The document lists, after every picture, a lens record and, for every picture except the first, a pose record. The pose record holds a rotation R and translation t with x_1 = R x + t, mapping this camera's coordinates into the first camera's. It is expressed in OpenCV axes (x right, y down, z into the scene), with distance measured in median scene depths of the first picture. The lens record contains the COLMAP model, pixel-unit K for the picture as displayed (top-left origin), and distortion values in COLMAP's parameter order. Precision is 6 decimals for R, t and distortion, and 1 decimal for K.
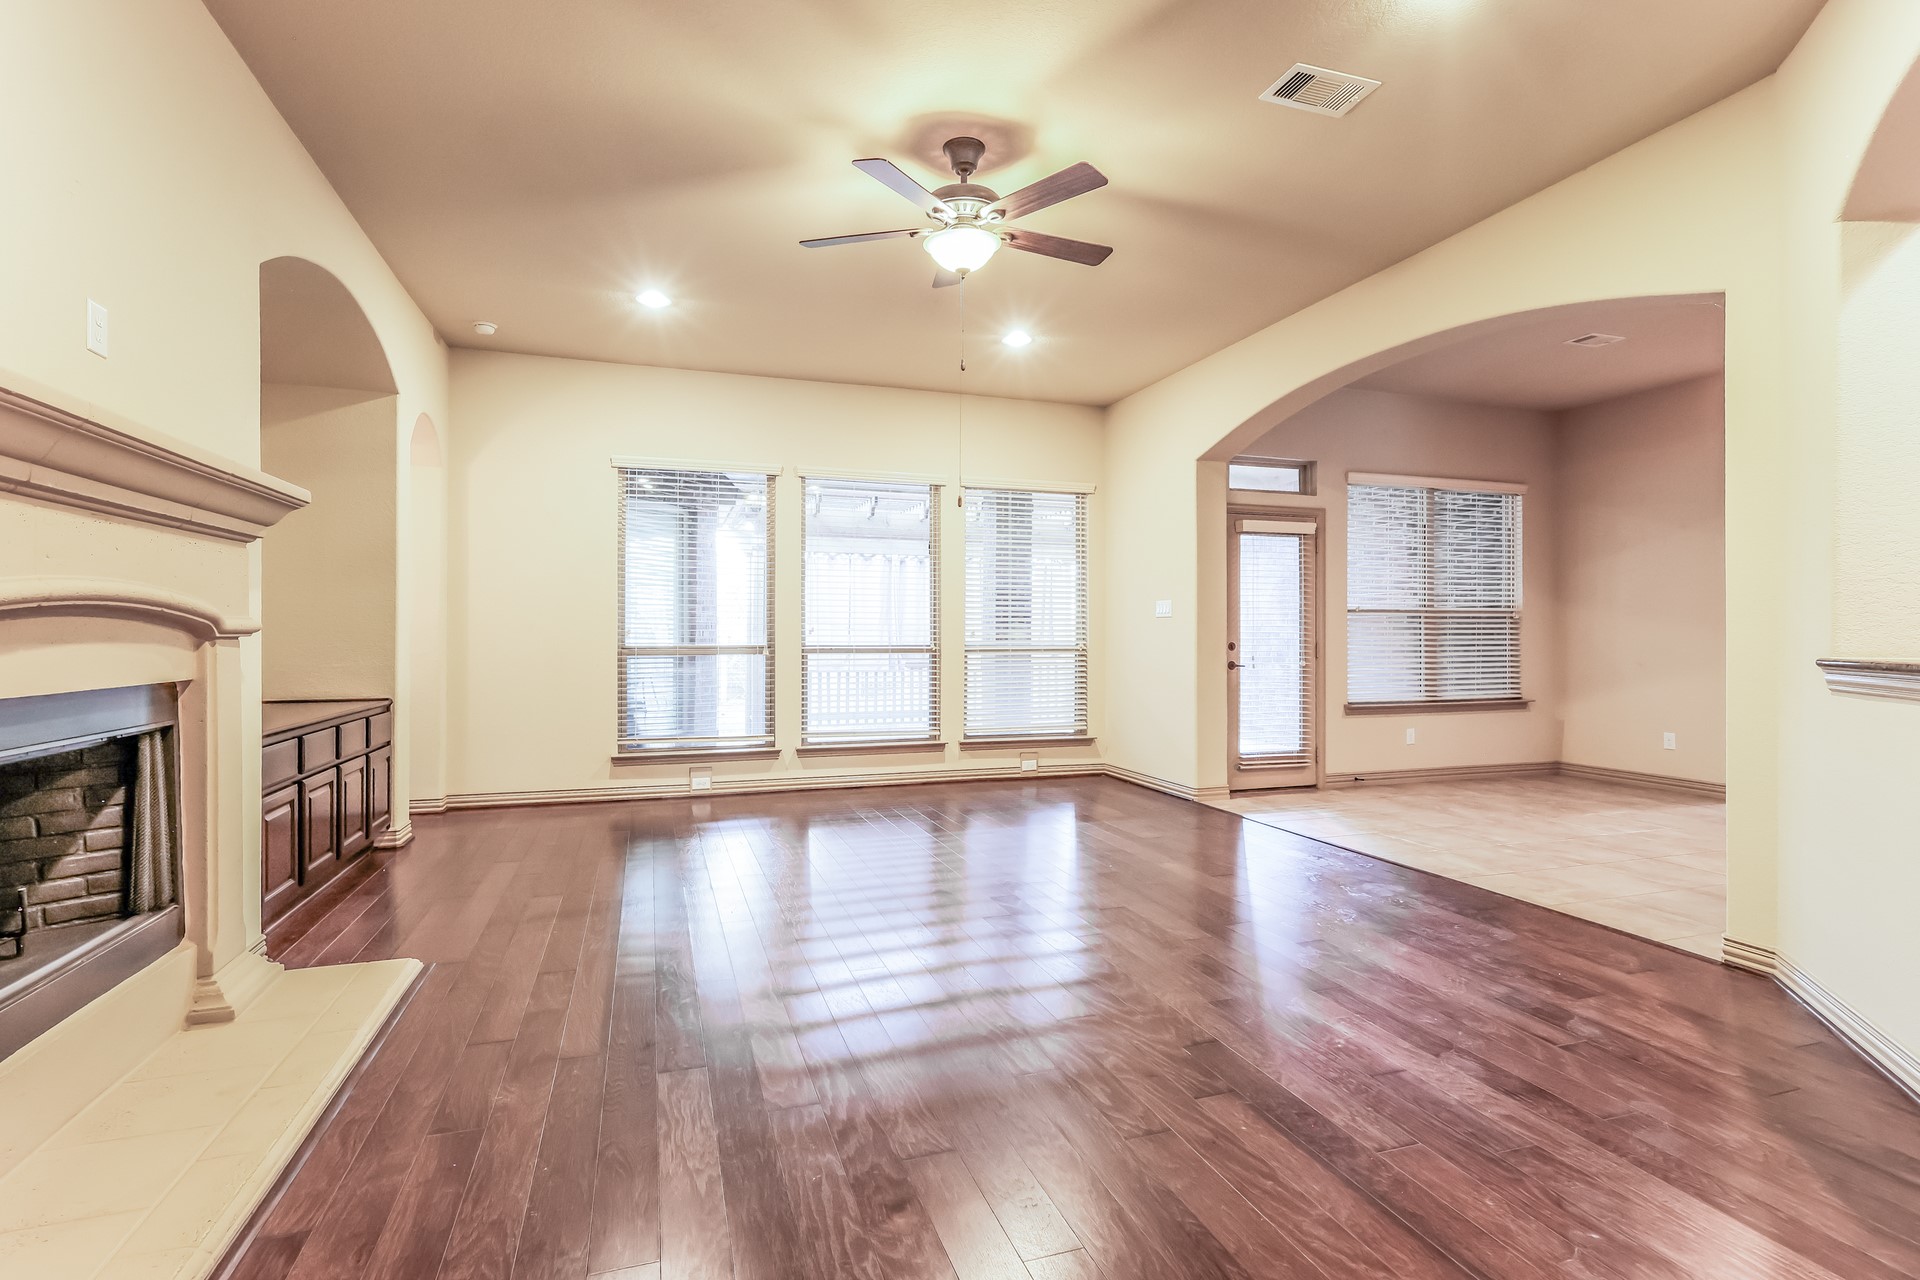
lens RADIAL K [[904.6, 0, 964.5], [0, 904.6, 628.0], [0, 0, 1]] dist [0.002432, -0.001036]
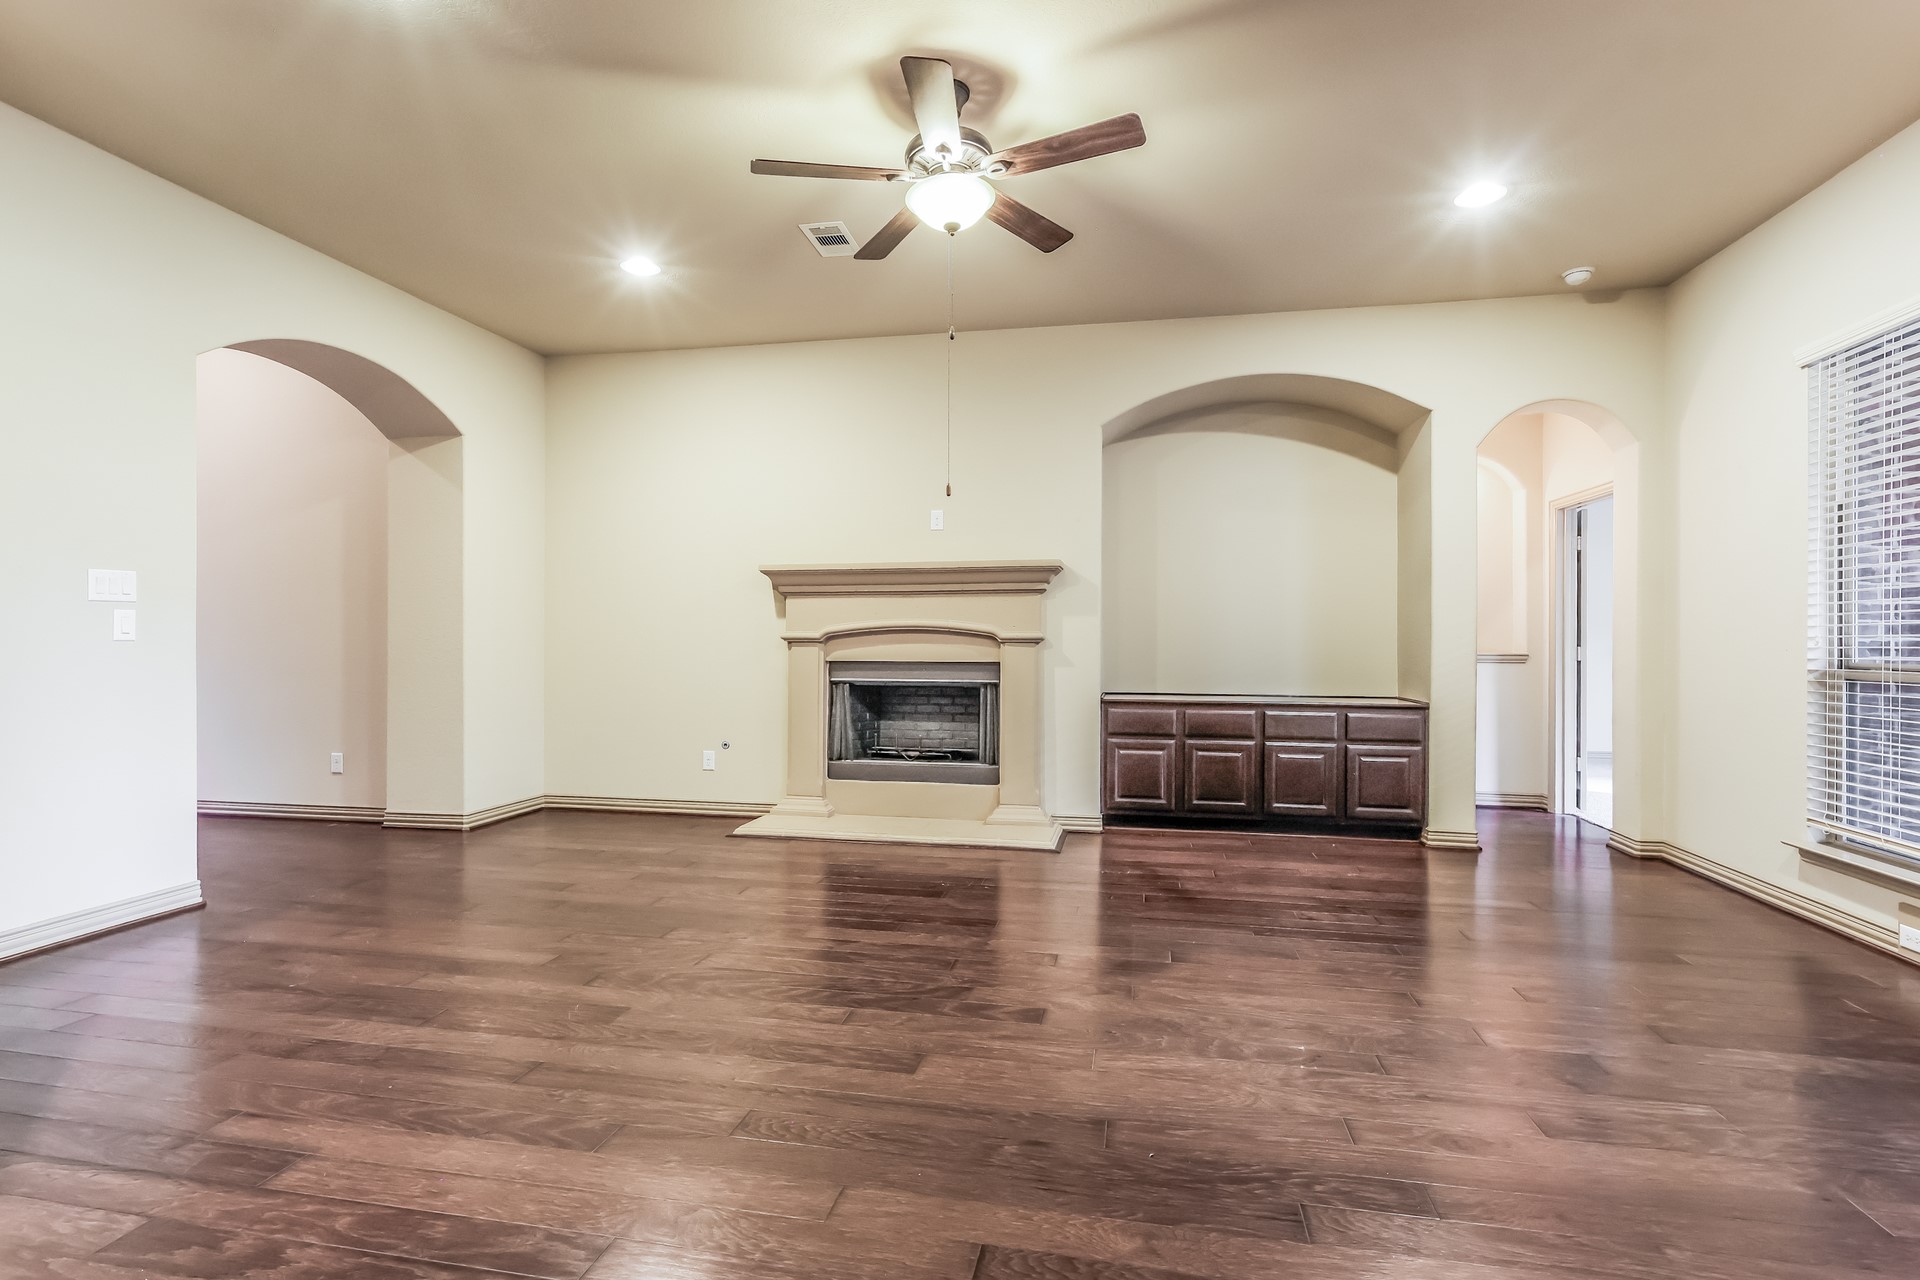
lens RADIAL K [[904.6, 0, 943.5], [0, 904.6, 646.3], [0, 0, 1]] dist [0.002432, -0.001036]
pose [[-0.510221, -0.001177, -0.860043, 1.049692], [0.001065, 0.999997, -0.002001, 0.022401], [0.860043, -0.001937, -0.510218, 1.999903]]
